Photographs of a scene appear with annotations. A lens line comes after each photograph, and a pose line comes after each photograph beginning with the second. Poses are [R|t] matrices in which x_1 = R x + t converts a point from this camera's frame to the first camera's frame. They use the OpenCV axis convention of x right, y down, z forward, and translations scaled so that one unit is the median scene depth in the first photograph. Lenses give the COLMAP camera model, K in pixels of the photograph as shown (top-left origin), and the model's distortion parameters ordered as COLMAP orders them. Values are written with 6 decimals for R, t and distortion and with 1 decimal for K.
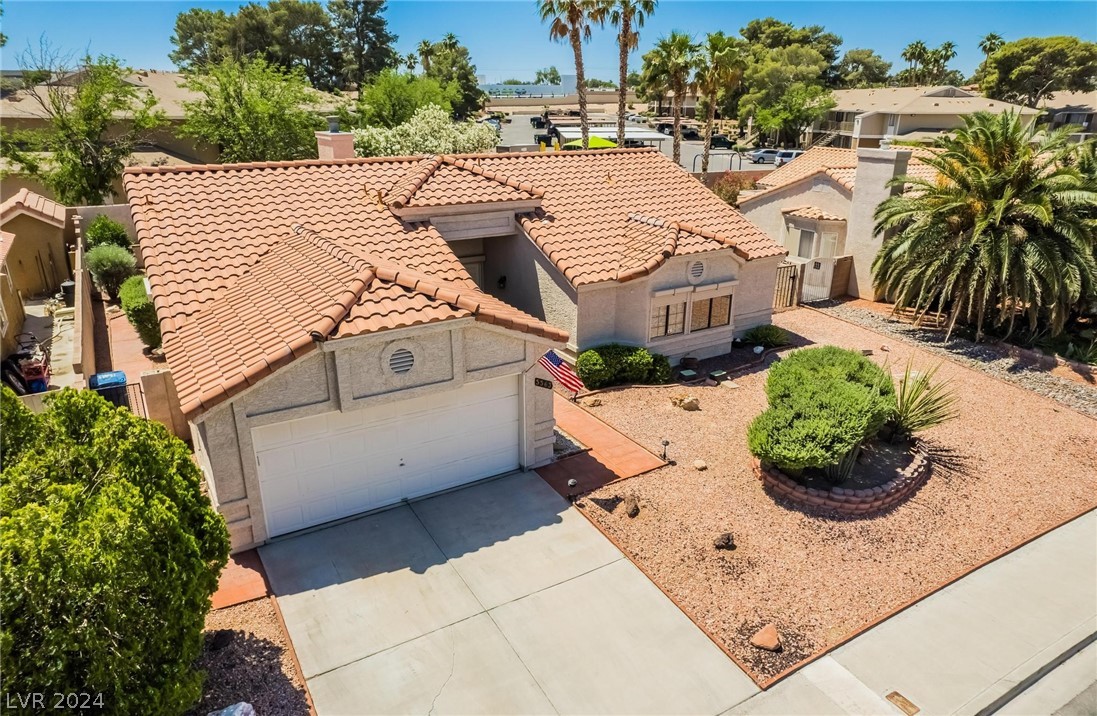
lens RADIAL K [[712.3, 0, 546.5], [0, 712.3, 366.1], [0, 0, 1]] dist [-0.080585, 0.067064]
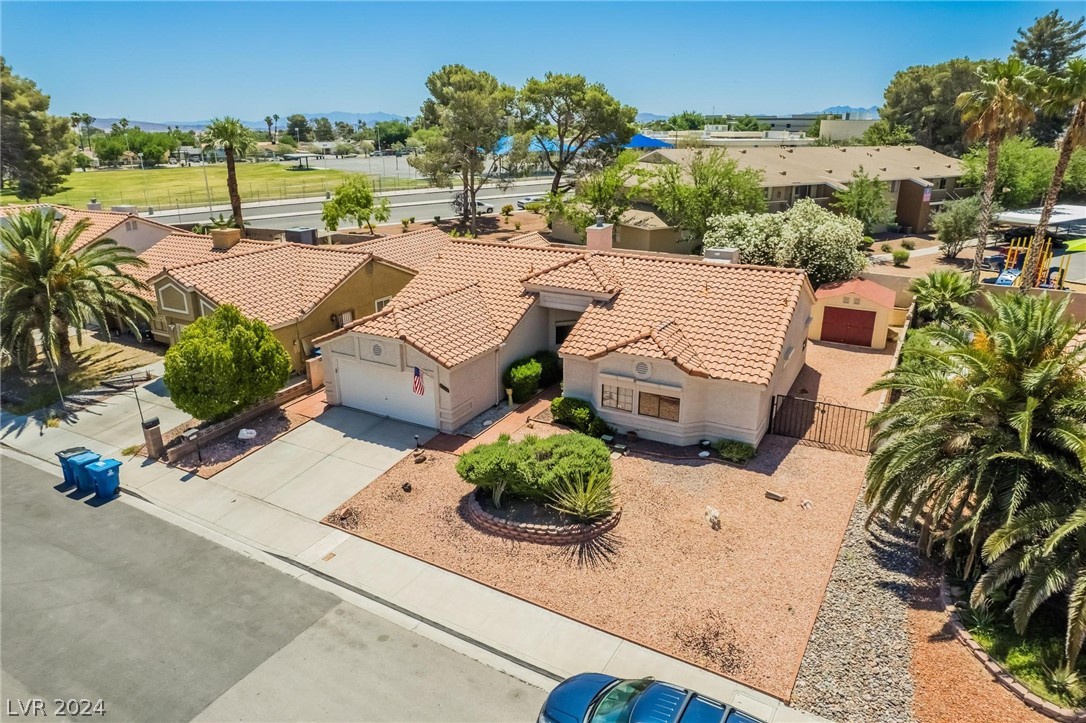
lens RADIAL K [[697.2, 0, 541.8], [0, 697.2, 367.5], [0, 0, 1]] dist [-0.076546, 0.070185]
pose [[0.494783, 0.279575, -0.822817, 1.138274], [-0.298867, 0.943825, 0.140974, -0.254795], [0.816008, 0.176162, 0.550544, 0.138270]]
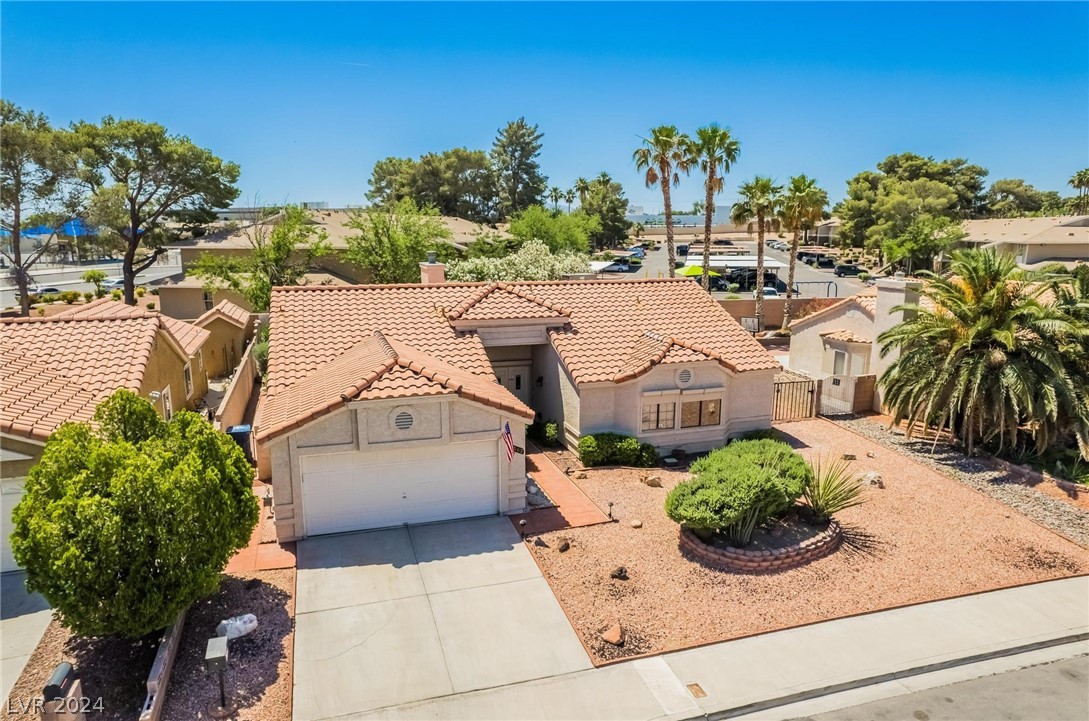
lens RADIAL K [[701.3, 0, 543.4], [0, 701.3, 366.8], [0, 0, 1]] dist [-0.083147, 0.076626]
pose [[0.972482, 0.040806, -0.229377, 0.242938], [-0.077735, 0.984954, -0.154347, 0.050315], [0.219628, 0.167930, 0.961022, -0.203896]]
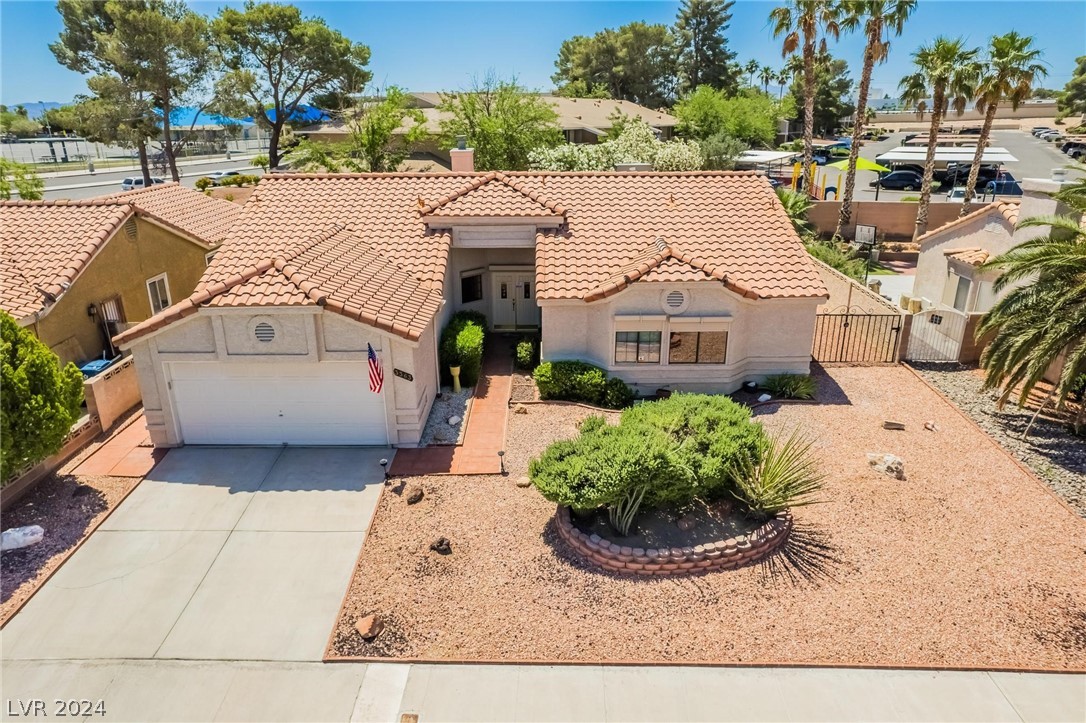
lens RADIAL K [[699.4, 0, 541.9], [0, 699.4, 367.8], [0, 0, 1]] dist [-0.083147, 0.076626]
pose [[0.852330, 0.168837, -0.495002, 0.522835], [-0.173459, 0.984146, 0.037002, -0.047272], [0.493402, 0.054325, 0.868103, 0.097159]]
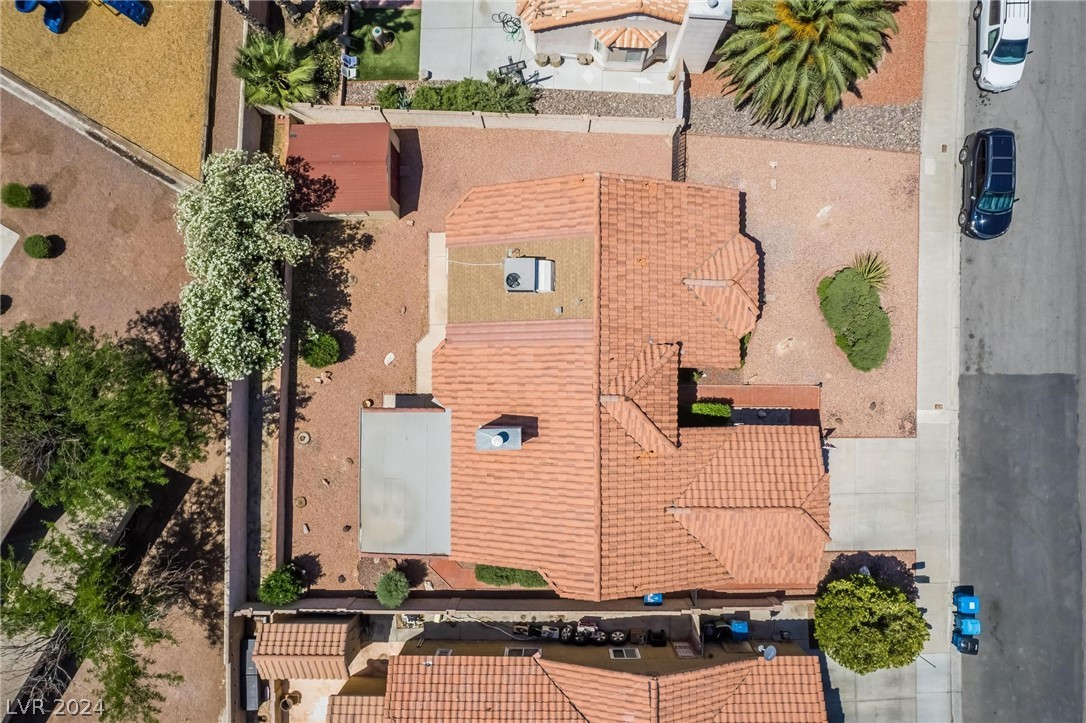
lens RADIAL K [[699.4, 0, 541.9], [0, 699.4, 367.8], [0, 0, 1]] dist [-0.083147, 0.076626]
pose [[0.528817, -0.848735, 0.001010, -0.189870], [0.311544, 0.195219, 0.929962, -1.656990], [-0.789489, -0.491465, 0.367653, 0.680580]]
